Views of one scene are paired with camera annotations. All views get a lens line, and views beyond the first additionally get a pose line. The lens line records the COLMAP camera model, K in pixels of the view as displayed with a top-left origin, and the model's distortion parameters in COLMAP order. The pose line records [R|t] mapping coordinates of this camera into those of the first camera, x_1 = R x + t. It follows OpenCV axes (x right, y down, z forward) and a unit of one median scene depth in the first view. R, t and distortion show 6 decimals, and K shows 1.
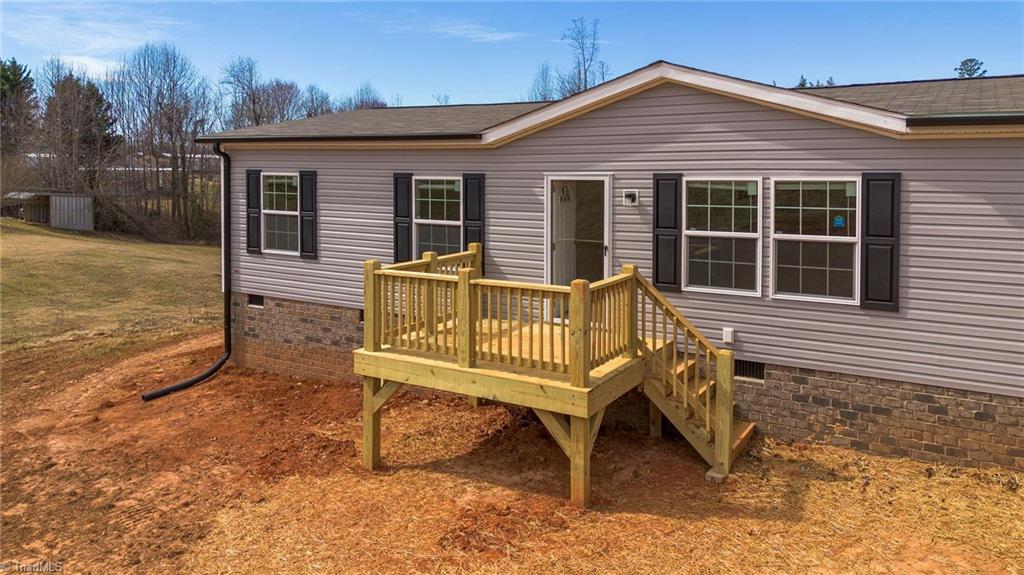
lens RADIAL K [[747.9, 0, 513.8], [0, 747.9, 165.8], [0, 0, 1]] dist [0.012933, 0.000528]
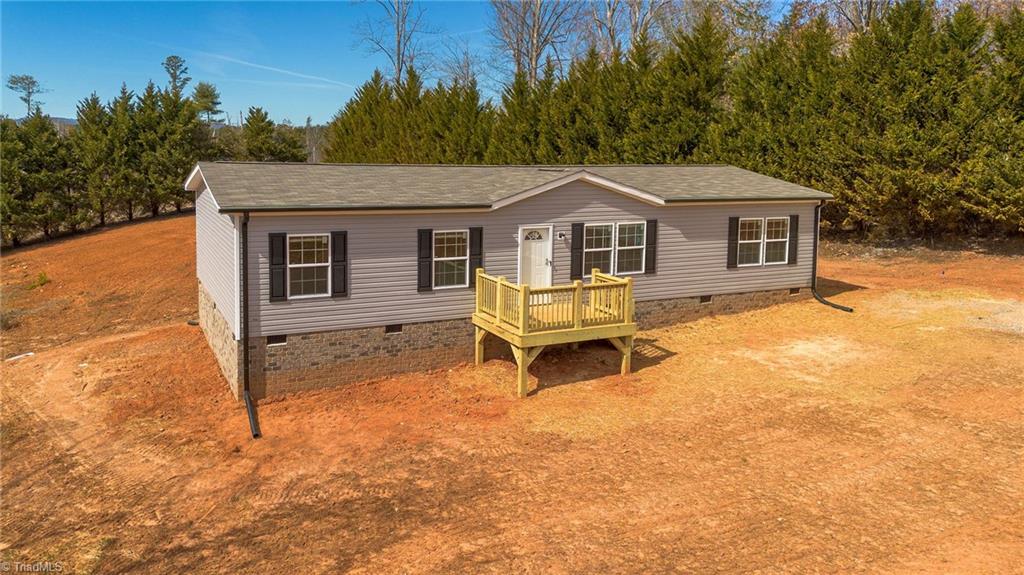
lens RADIAL K [[735.1, 0, 464.1], [0, 735.1, 174.2], [0, 0, 1]] dist [0.006929, -0.002859]
pose [[0.554927, -0.023987, 0.831553, -1.684191], [-0.014588, 0.999150, 0.038556, -0.201430], [-0.831771, -0.033526, 0.554106, 0.137818]]
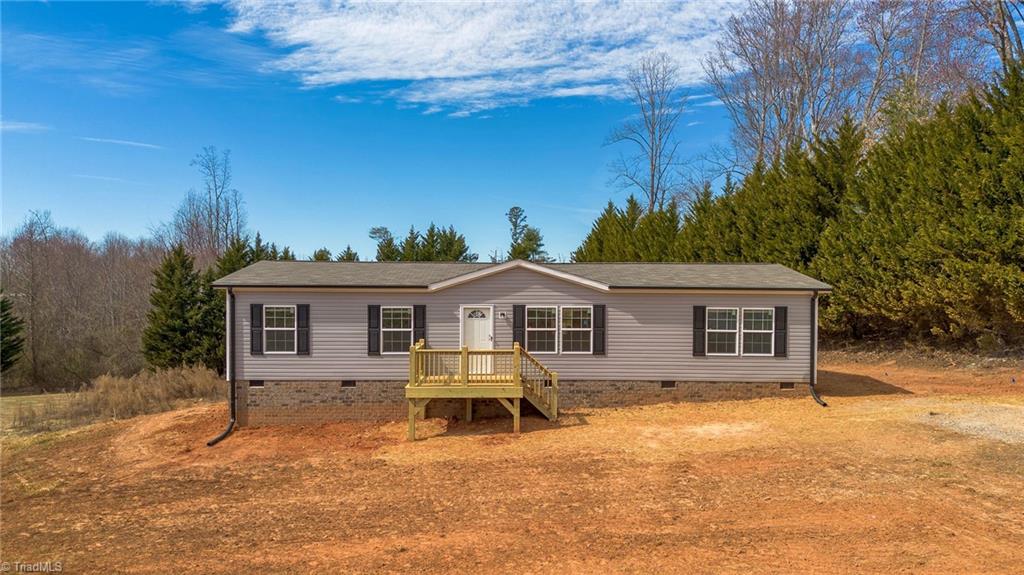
lens RADIAL K [[714.6, 0, 516.4], [0, 714.6, 250.4], [0, 0, 1]] dist [0.084666, -0.120919]
pose [[0.847035, 0.029728, 0.530705, -1.027848], [-0.003684, 0.998739, -0.050066, -0.049711], [-0.531524, 0.040452, 0.846077, -0.941238]]
